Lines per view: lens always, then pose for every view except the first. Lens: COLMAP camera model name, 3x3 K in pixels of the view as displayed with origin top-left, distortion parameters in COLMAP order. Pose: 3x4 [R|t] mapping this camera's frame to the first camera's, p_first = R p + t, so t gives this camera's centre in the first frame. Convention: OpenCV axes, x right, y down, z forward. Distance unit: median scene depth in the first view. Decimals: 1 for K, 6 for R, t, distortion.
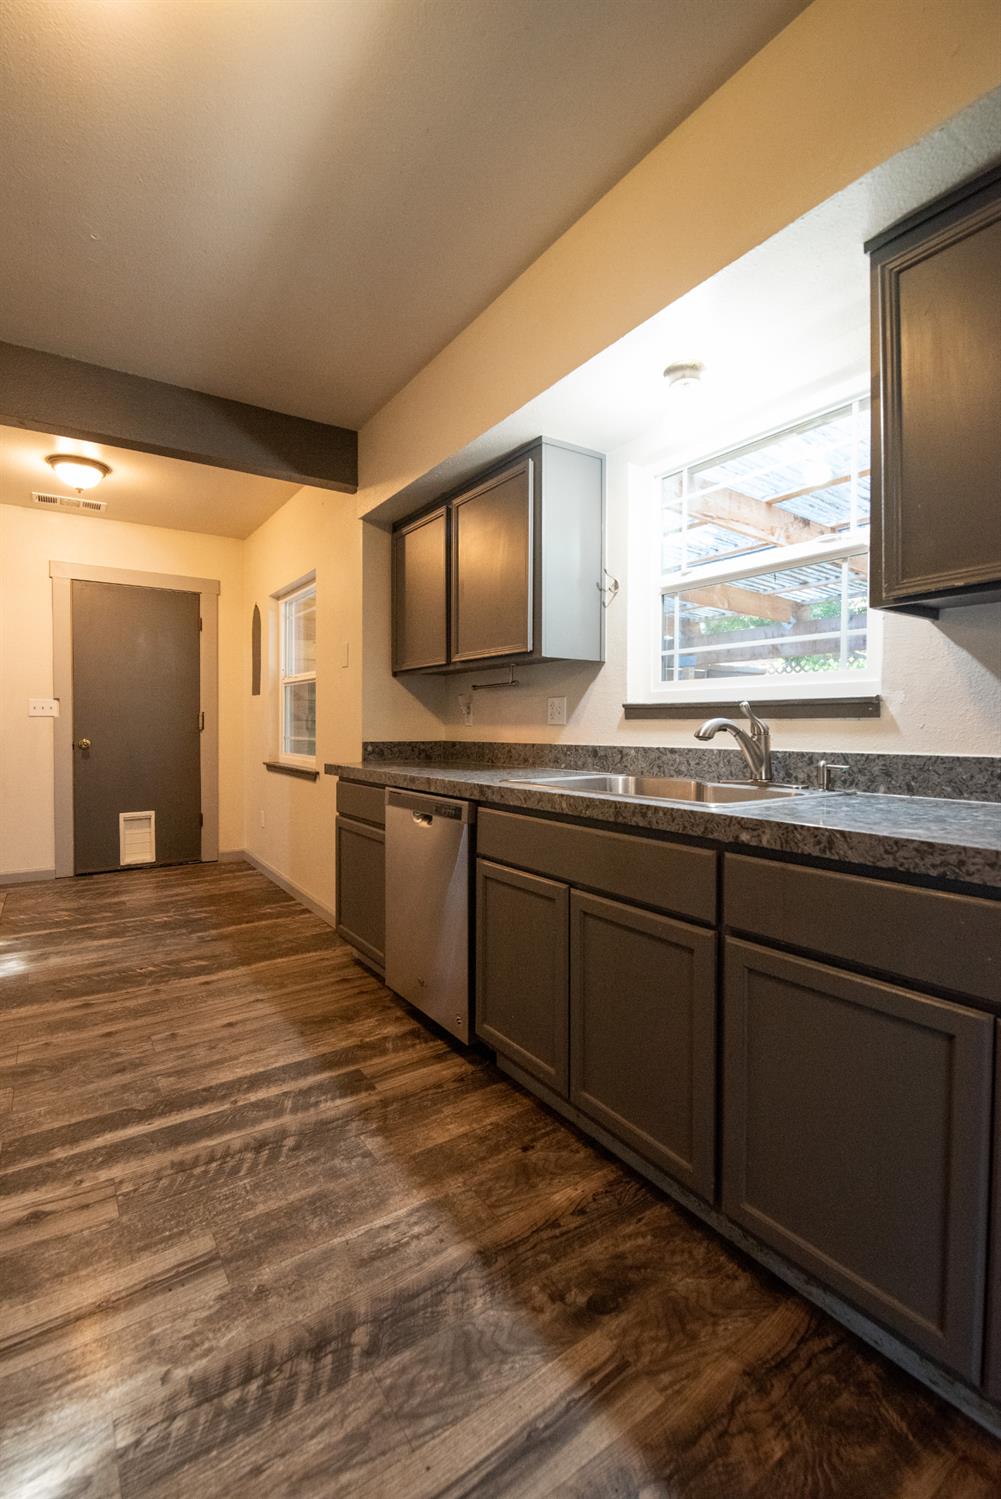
lens RADIAL K [[665.6, 0, 502.0], [0, 665.6, 740.1], [0, 0, 1]] dist [-0.000379, -0.010339]
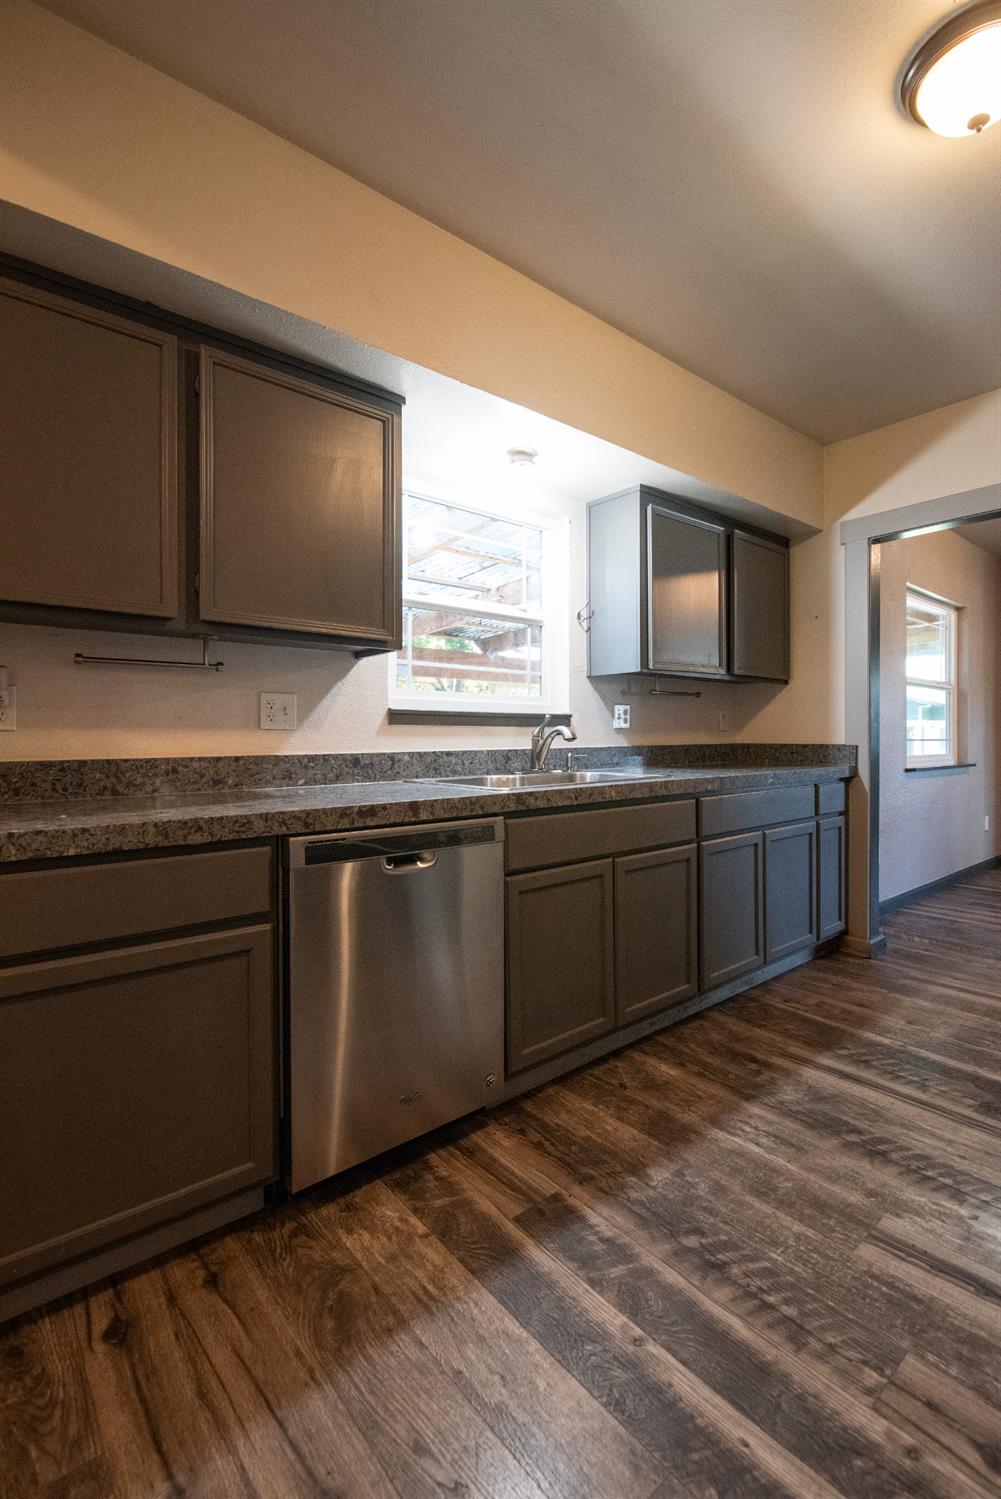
lens RADIAL K [[659.2, 0, 497.7], [0, 659.2, 748.0], [0, 0, 1]] dist [-0.004789, -0.008847]
pose [[-0.088671, -0.015991, 0.995933, -0.991698], [0.026294, 0.999485, 0.018389, -0.013645], [-0.995714, 0.027817, -0.088205, 1.181185]]
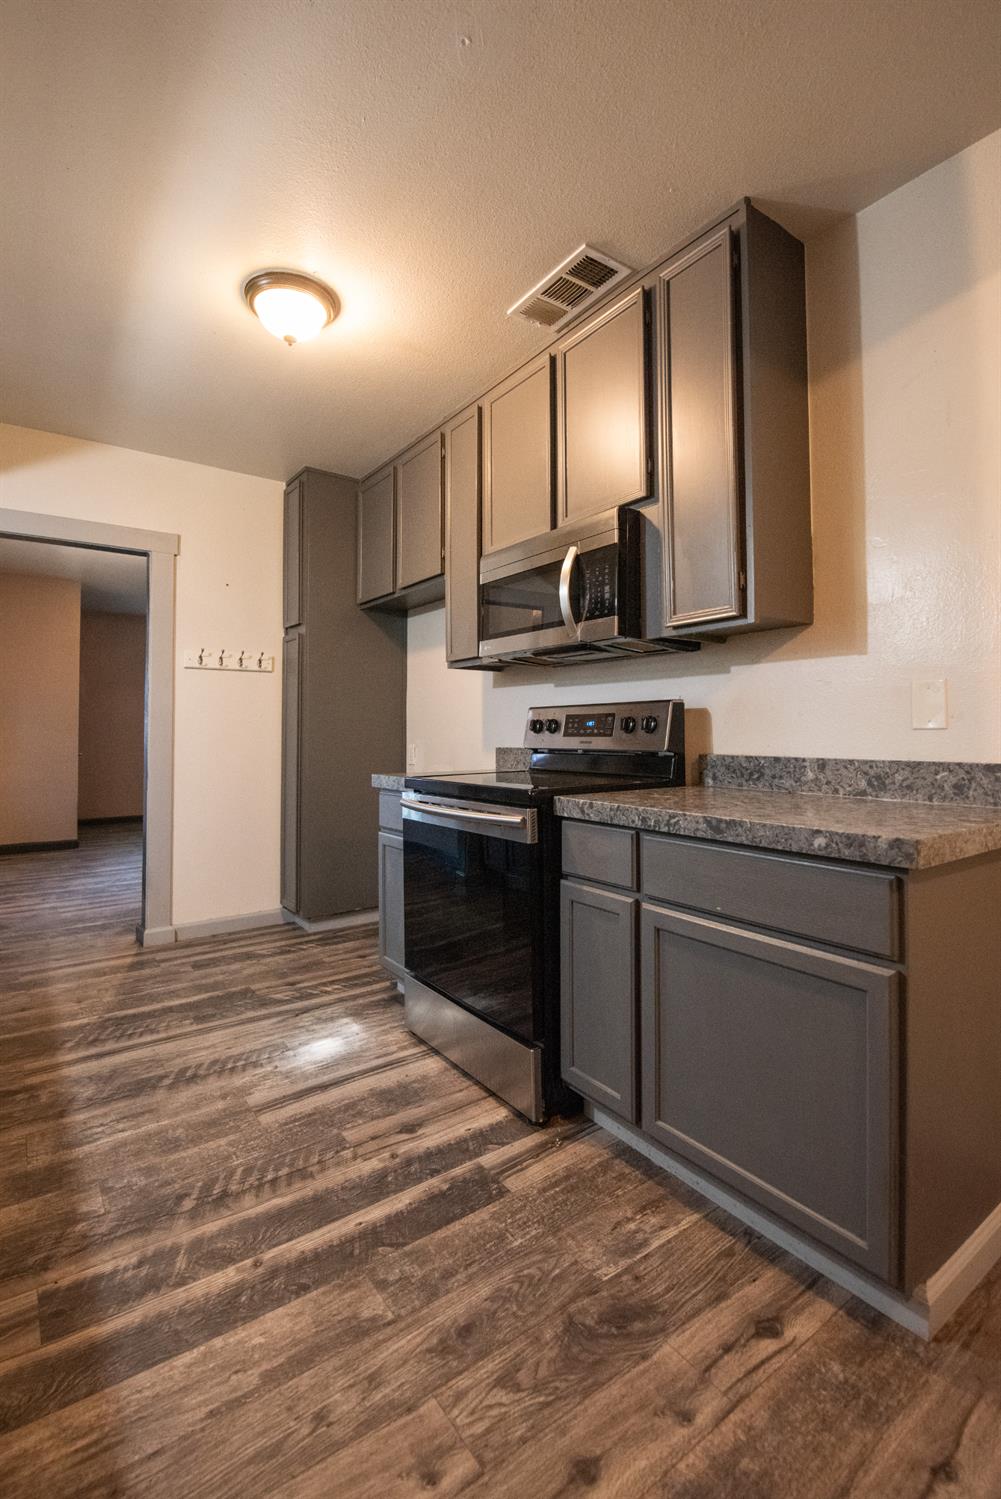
lens RADIAL K [[681.1, 0, 508.7], [0, 681.1, 713.4], [0, 0, 1]] dist [0.000812, -0.011812]
pose [[-0.999414, -0.001304, -0.034193, -0.654139], [-0.001209, 0.999995, -0.002813, -0.040491], [0.034196, -0.002770, -0.999411, 1.754814]]
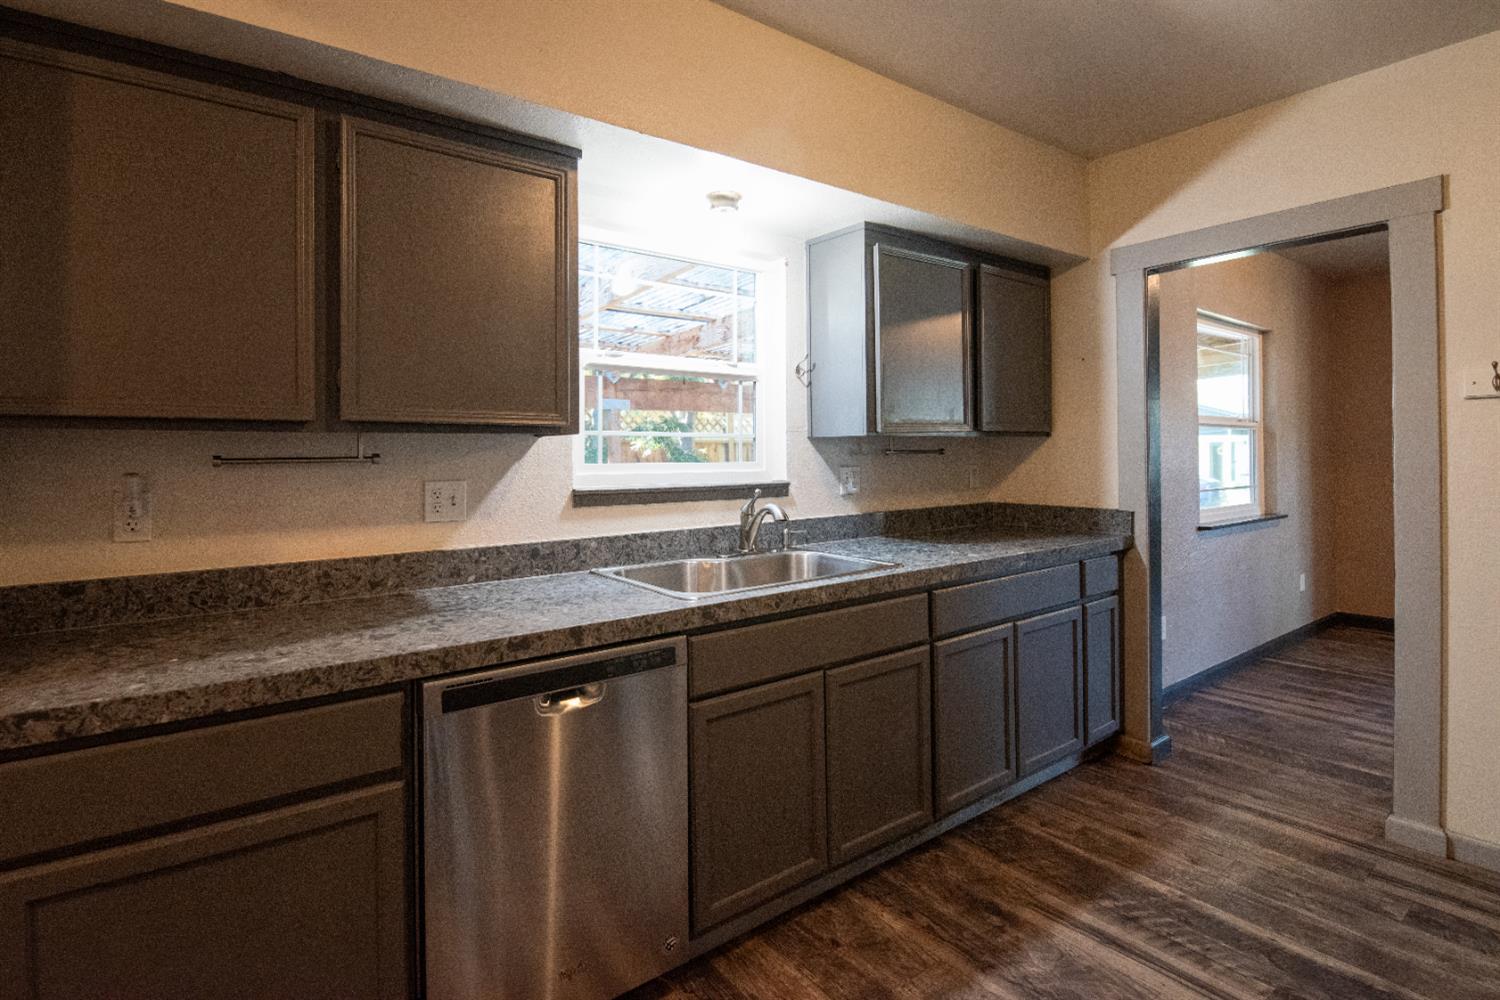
lens RADIAL K [[713.1, 0, 687.9], [0, 713.1, 454.9], [0, 0, 1]] dist [-0.006283, -0.007666]
pose [[-0.005848, -0.002247, 0.999980, -0.935451], [0.031514, 0.999500, 0.002431, -0.123000], [-0.999486, 0.031528, -0.005775, 1.088716]]
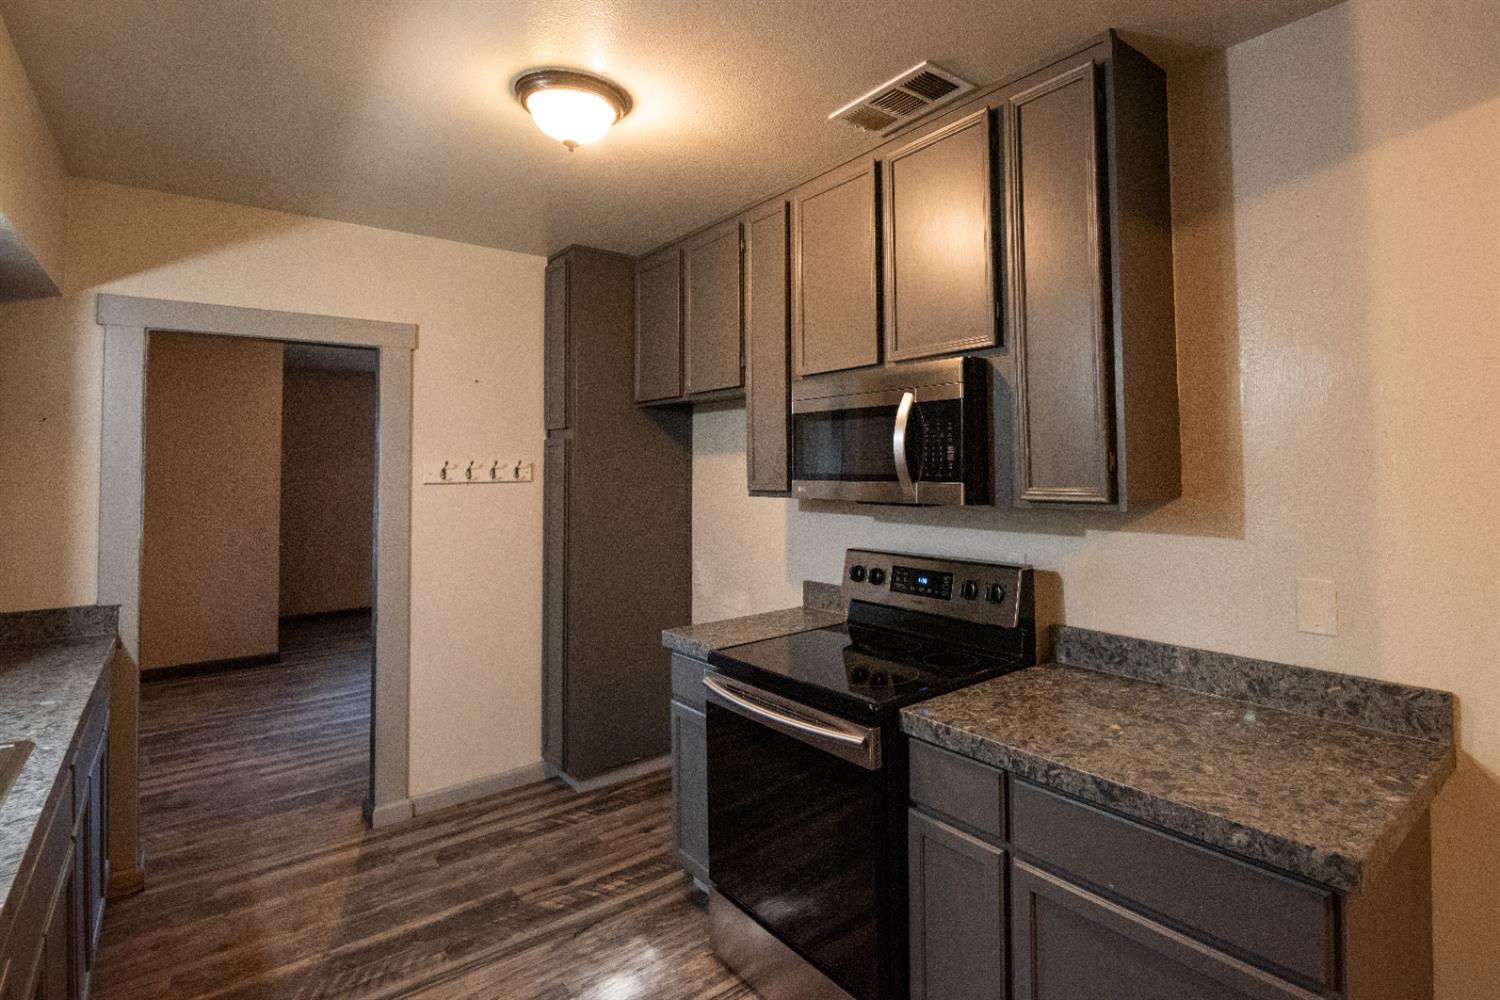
lens RADIAL K [[748.4, 0, 859.2], [0, 748.4, 433.5], [0, 0, 1]] dist [-0.002210, -0.009061]
pose [[-0.990397, 0.004082, -0.138191, -0.576539], [0.006710, 0.999805, -0.018556, -0.251118], [0.138088, -0.019305, -0.990232, 1.684610]]
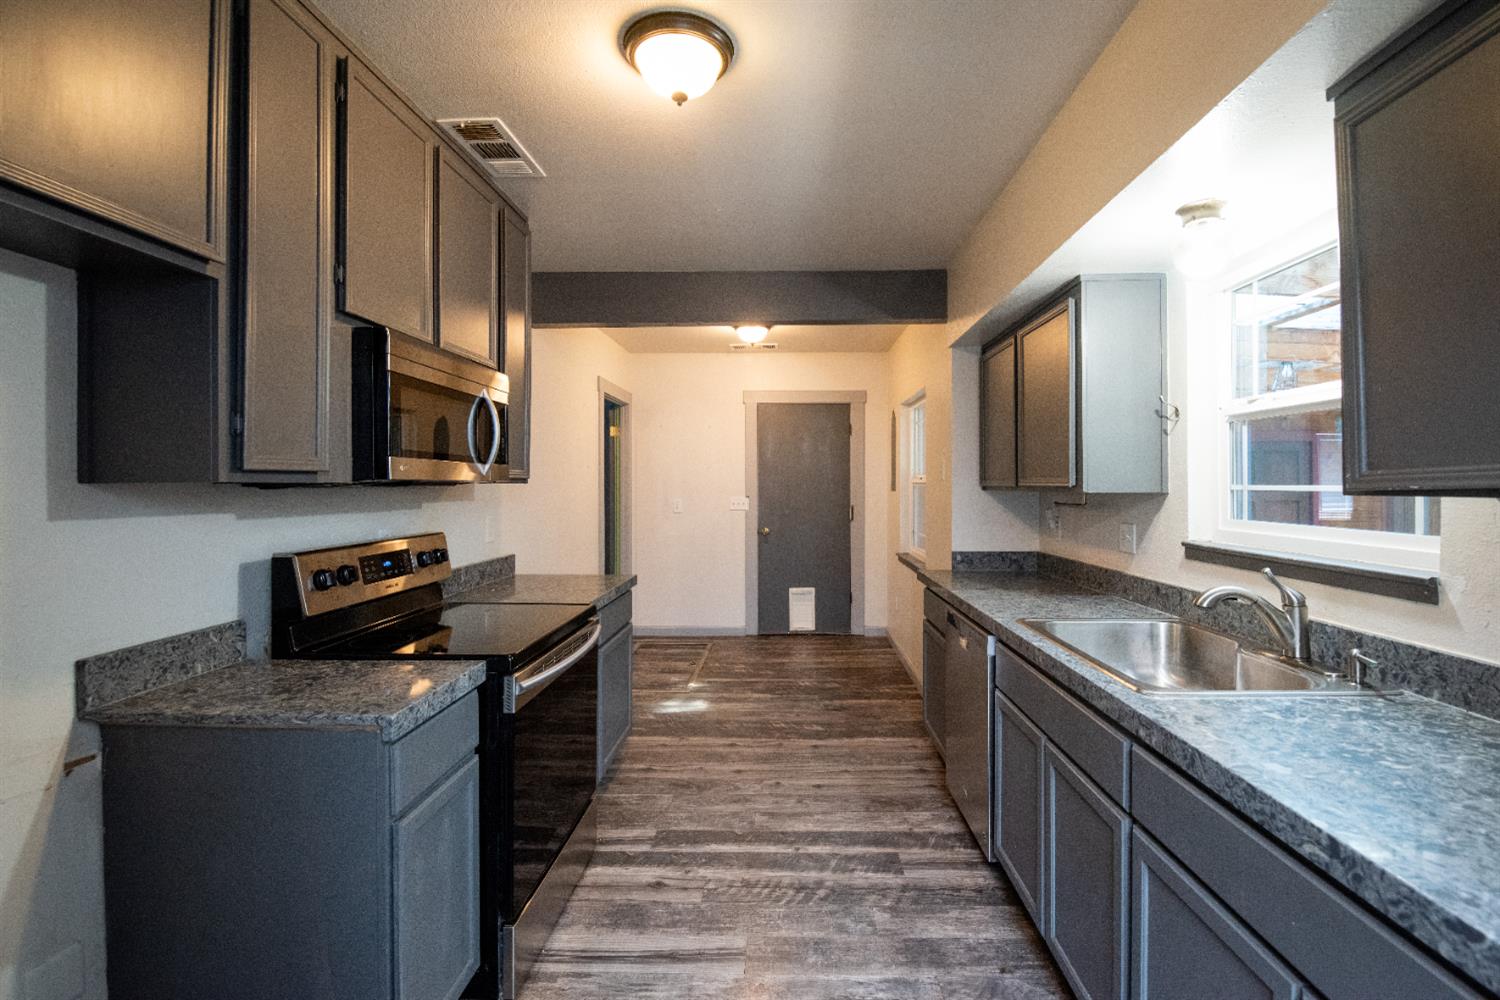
lens RADIAL K [[681.6, 0, 777.4], [0, 681.6, 482.8], [0, 0, 1]] dist [0.000812, -0.011812]
pose [[0.817119, -0.006479, -0.576433, 0.339371], [-0.008105, 0.999709, -0.022725, -0.139544], [0.576412, 0.023241, 0.816829, -0.124595]]
